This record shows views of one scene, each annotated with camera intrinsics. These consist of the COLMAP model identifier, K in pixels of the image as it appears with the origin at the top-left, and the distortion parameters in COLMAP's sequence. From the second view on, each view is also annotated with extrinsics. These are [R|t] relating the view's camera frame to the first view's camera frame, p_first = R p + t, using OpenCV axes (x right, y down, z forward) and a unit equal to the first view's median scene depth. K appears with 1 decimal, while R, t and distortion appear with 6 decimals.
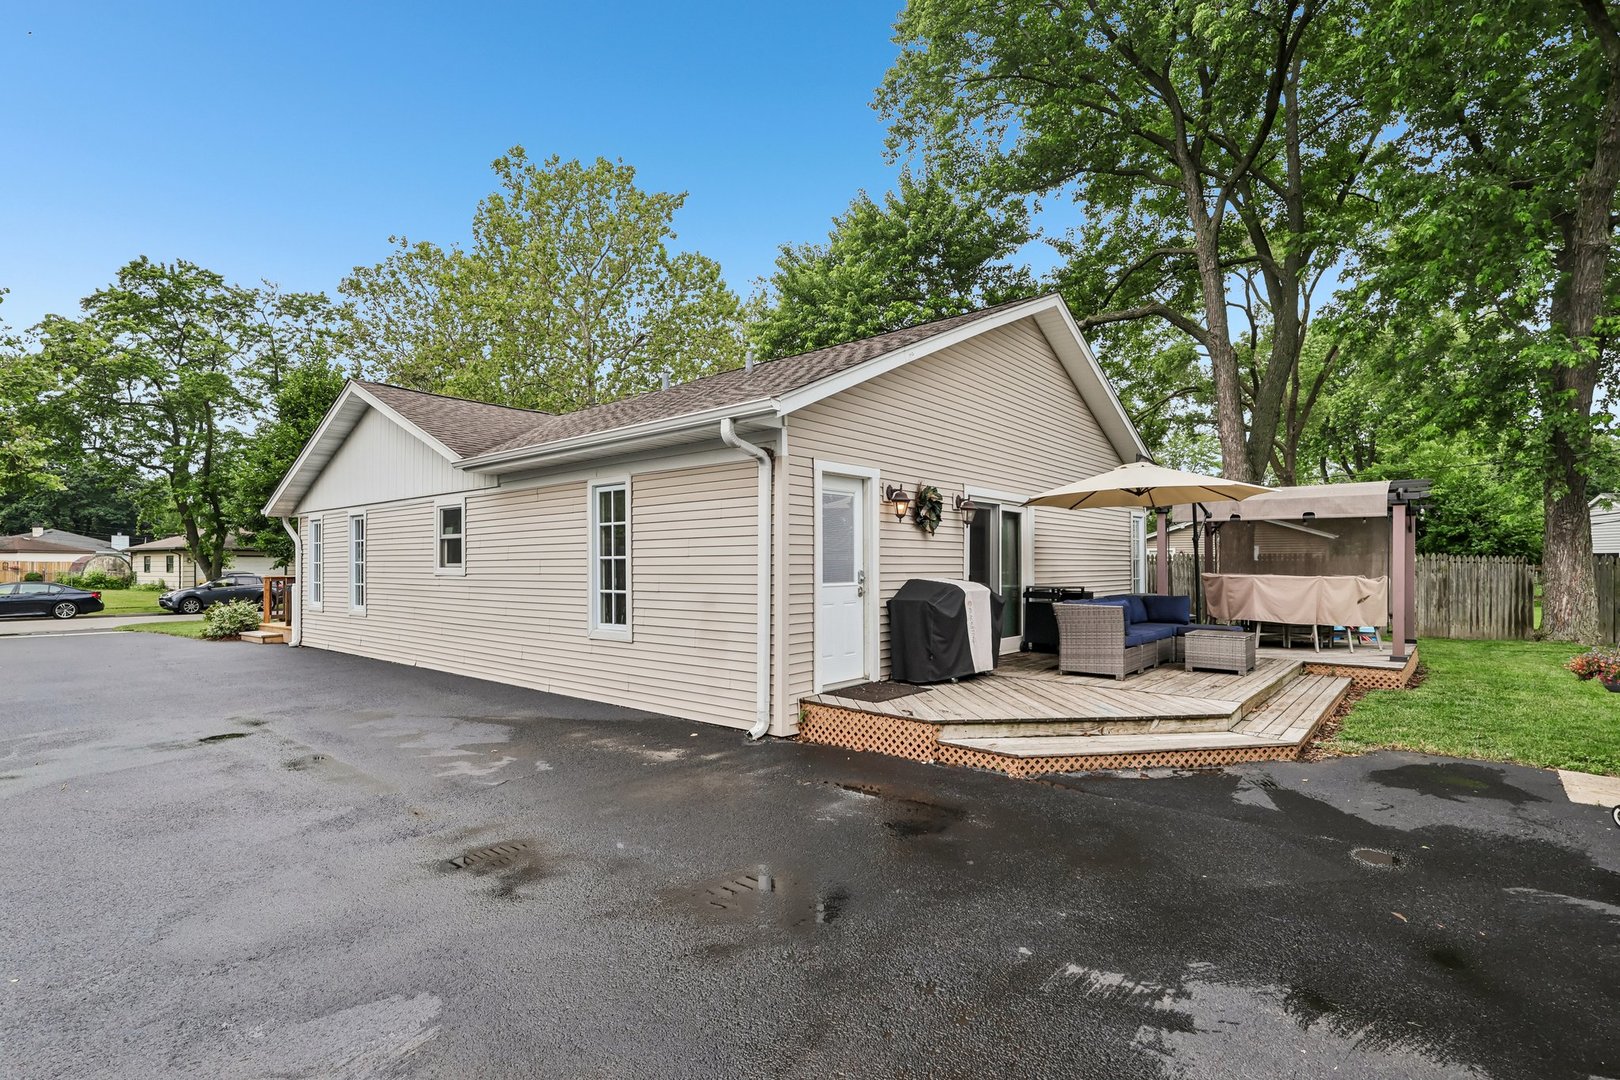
lens RADIAL K [[751.2, 0, 810.5], [0, 751.2, 551.3], [0, 0, 1]] dist [-0.000908, 0.000542]
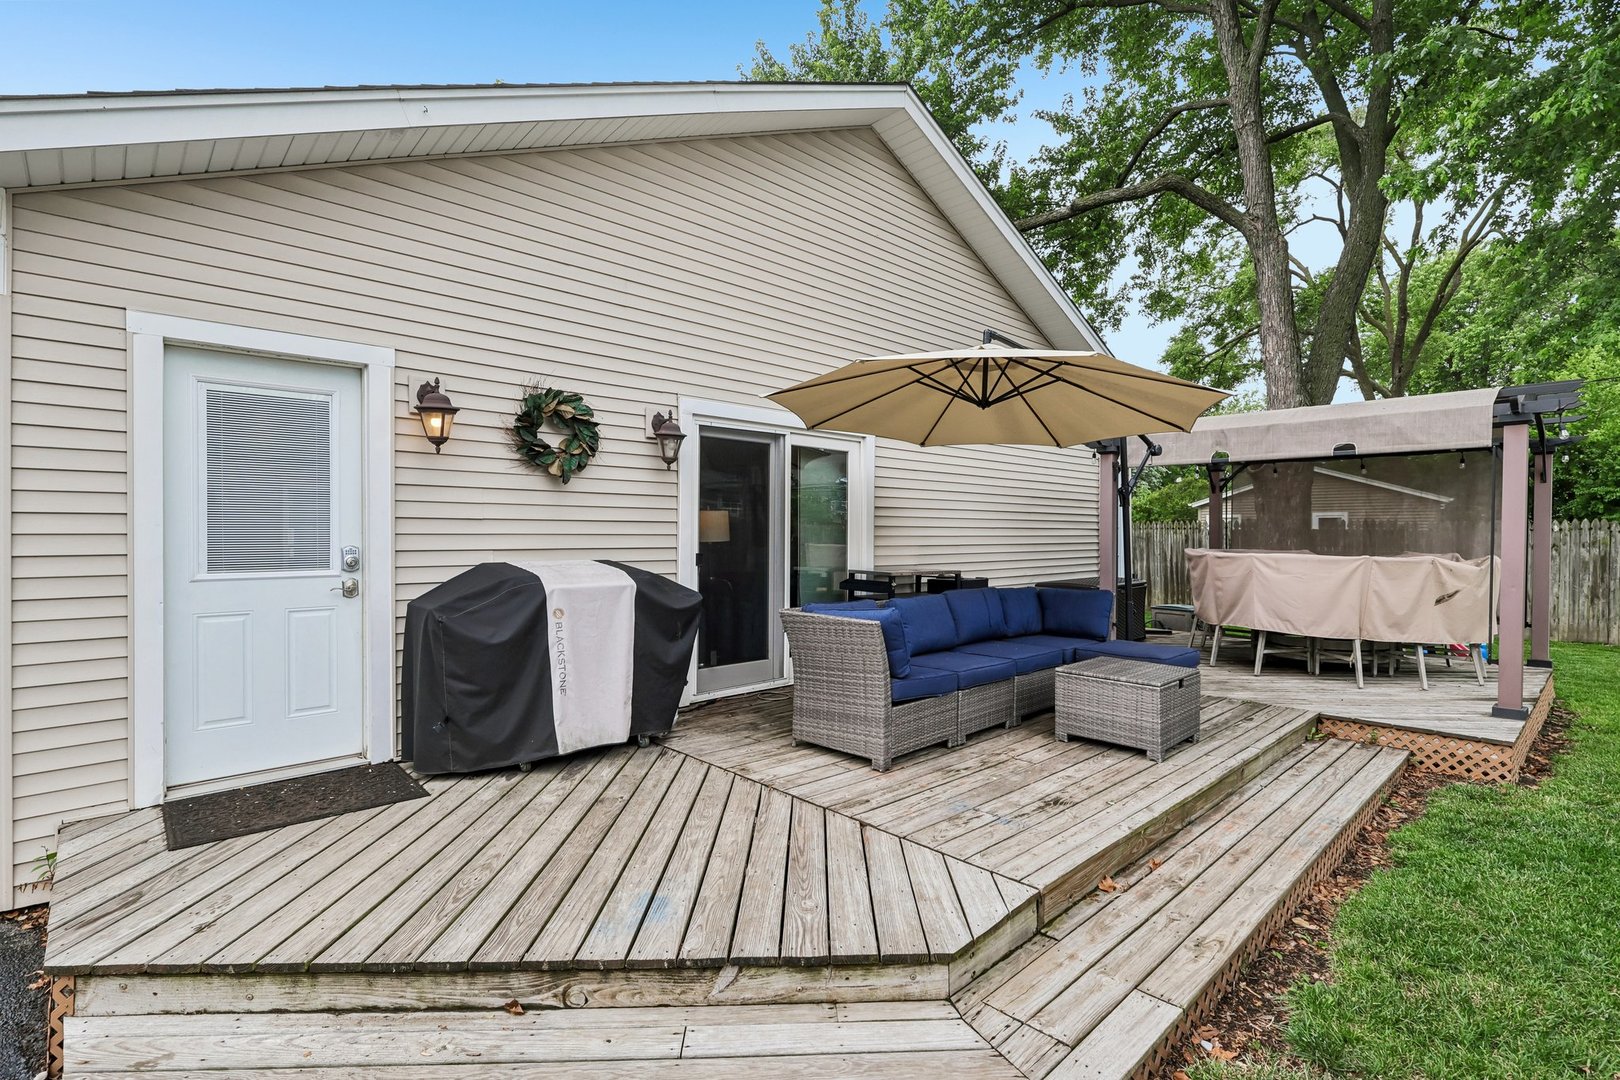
lens RADIAL K [[751.2, 0, 809.1], [0, 751.2, 535.5], [0, 0, 1]] dist [-0.000908, 0.000542]
pose [[0.994083, 0.001700, -0.108606, 0.353169], [0.000484, 0.999798, 0.020080, 0.006379], [0.108618, -0.020013, 0.993882, 0.426810]]
